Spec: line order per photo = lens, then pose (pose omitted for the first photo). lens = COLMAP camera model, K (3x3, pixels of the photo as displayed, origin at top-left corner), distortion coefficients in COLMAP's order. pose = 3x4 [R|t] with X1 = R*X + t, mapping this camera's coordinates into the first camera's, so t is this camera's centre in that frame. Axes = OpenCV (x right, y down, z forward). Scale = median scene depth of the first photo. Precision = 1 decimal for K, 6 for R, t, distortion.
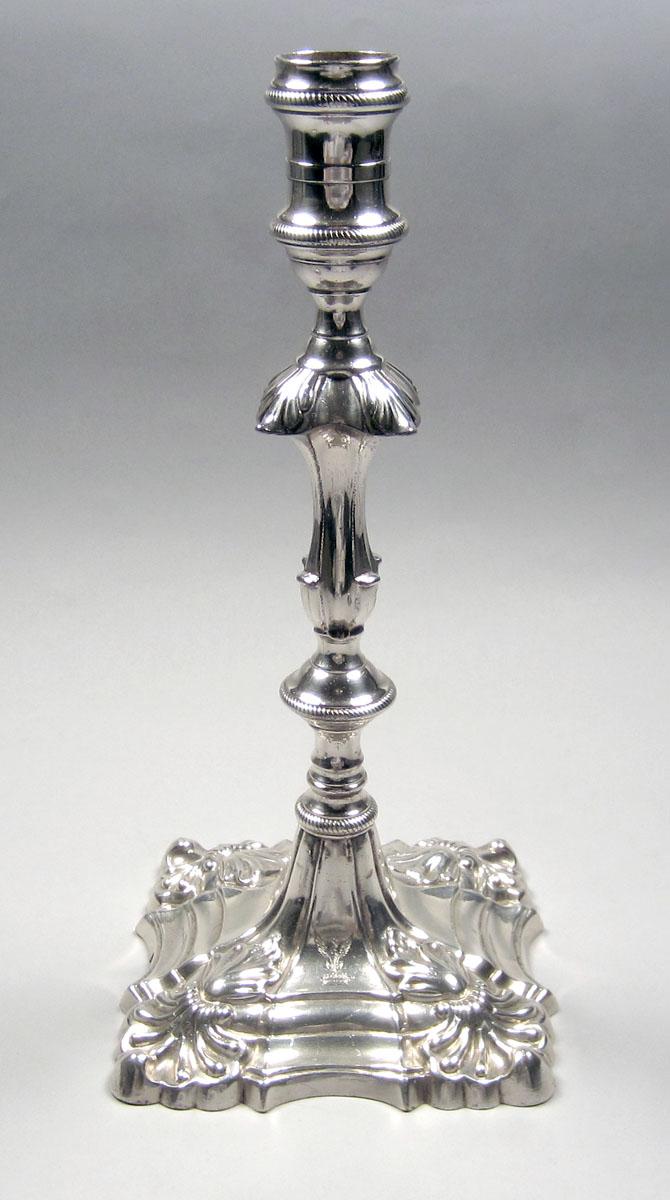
lens RADIAL K [[928.2, 0, 337.9], [0, 928.2, 599.6], [0, 0, 1]] dist [0.005746, 0.000201]
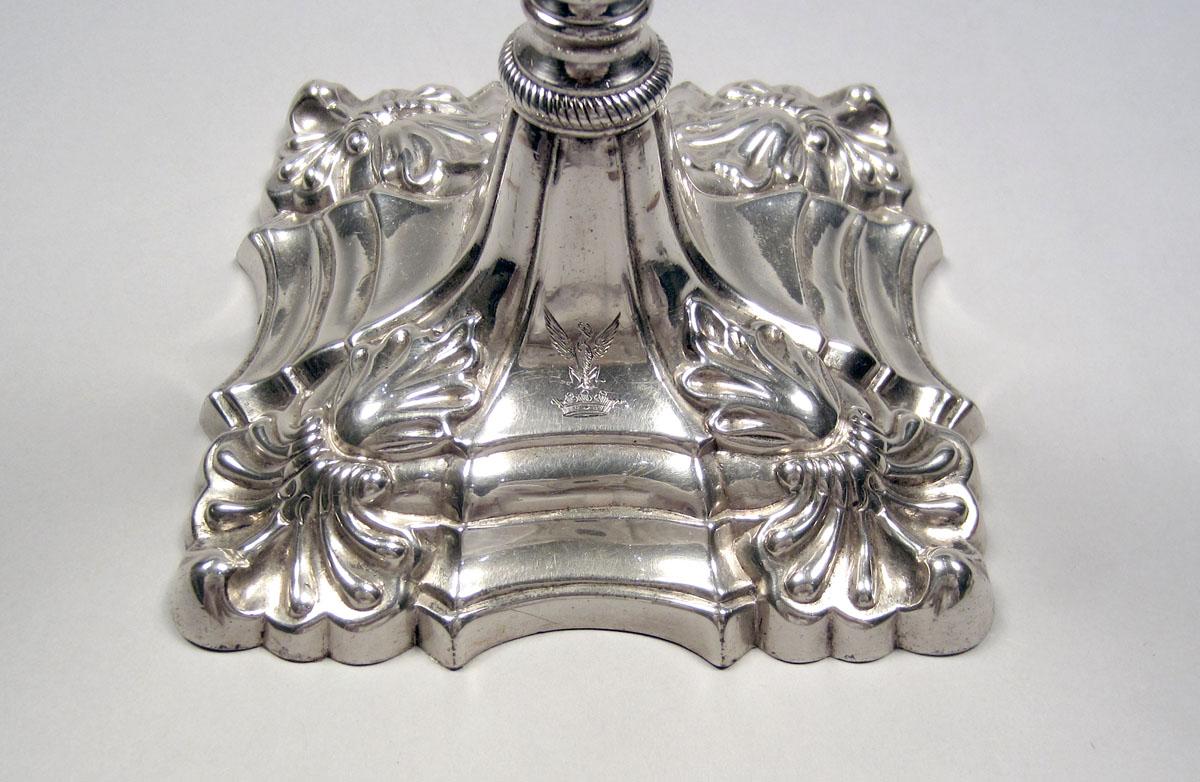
lens RADIAL K [[1061.8, 0, 608.1], [0, 1061.8, 389.9], [0, 0, 1]] dist [0.001079, 0.000722]
pose [[0.999682, -0.006474, 0.024360, -0.004685], [-0.008358, 0.826648, 0.562658, 0.059777], [-0.023780, -0.562683, 0.826331, 0.476711]]
